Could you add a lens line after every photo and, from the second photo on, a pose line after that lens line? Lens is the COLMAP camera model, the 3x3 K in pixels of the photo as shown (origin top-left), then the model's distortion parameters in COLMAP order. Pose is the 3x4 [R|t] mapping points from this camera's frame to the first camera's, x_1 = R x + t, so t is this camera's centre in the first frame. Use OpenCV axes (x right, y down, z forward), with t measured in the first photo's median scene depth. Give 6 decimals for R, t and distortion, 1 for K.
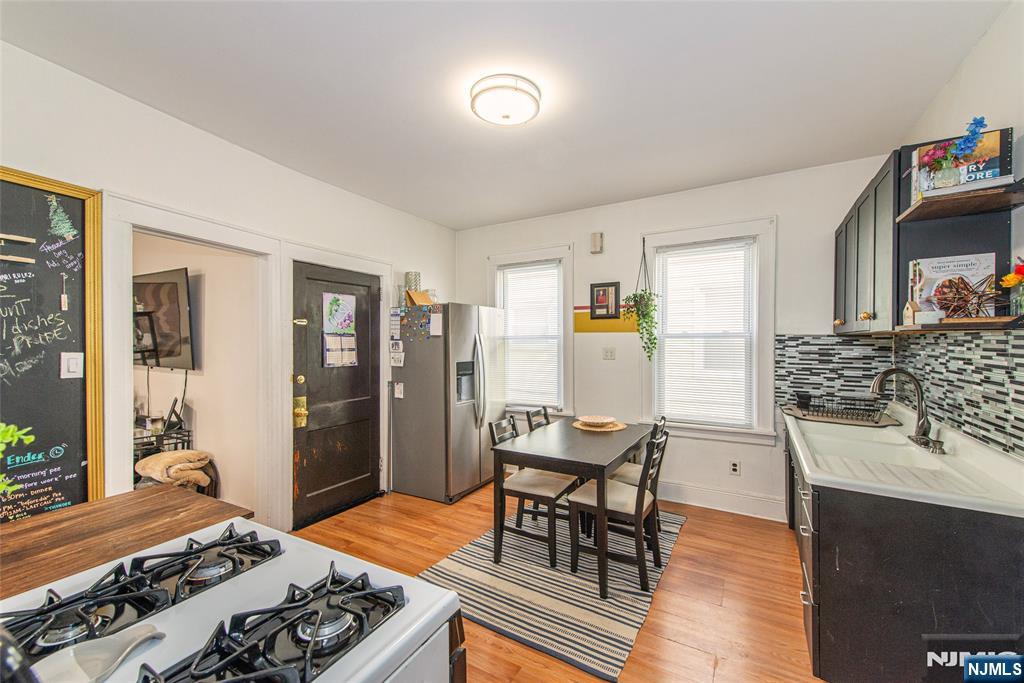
lens RADIAL K [[401.2, 0, 512.0], [0, 401.2, 341.5], [0, 0, 1]] dist [-0.000199, -0.000028]
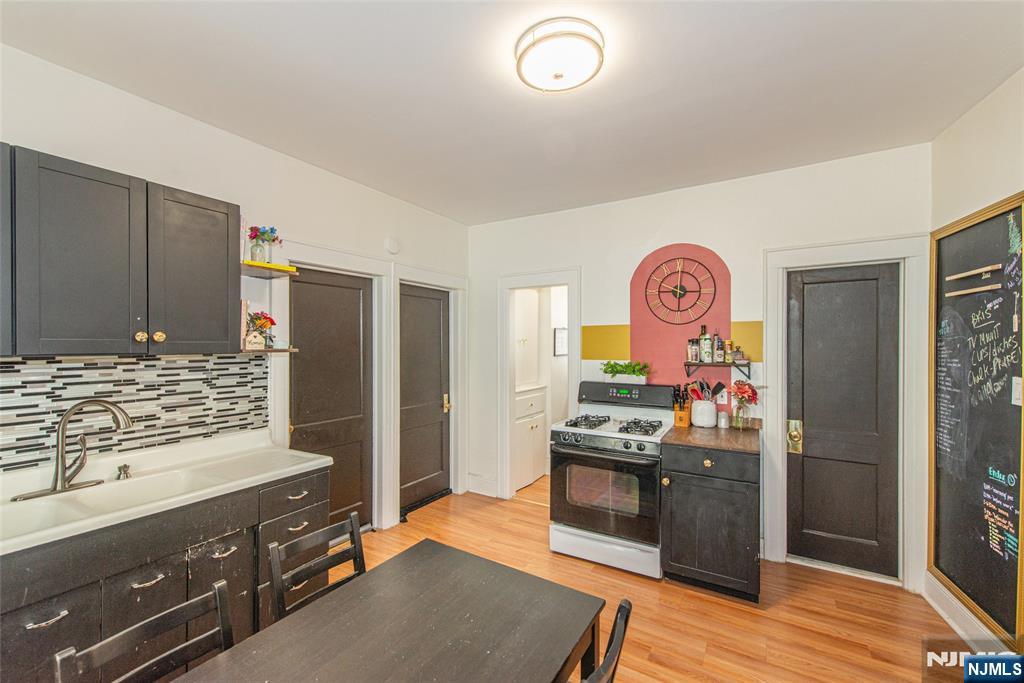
lens RADIAL K [[436.9, 0, 512.0], [0, 436.9, 341.5], [0, 0, 1]] dist [0.014031, -0.005476]
pose [[-0.999973, 0.004309, 0.005908, 0.123490], [0.004328, 0.999986, 0.003147, -0.066010], [-0.005894, 0.003173, -0.999978, 2.458070]]
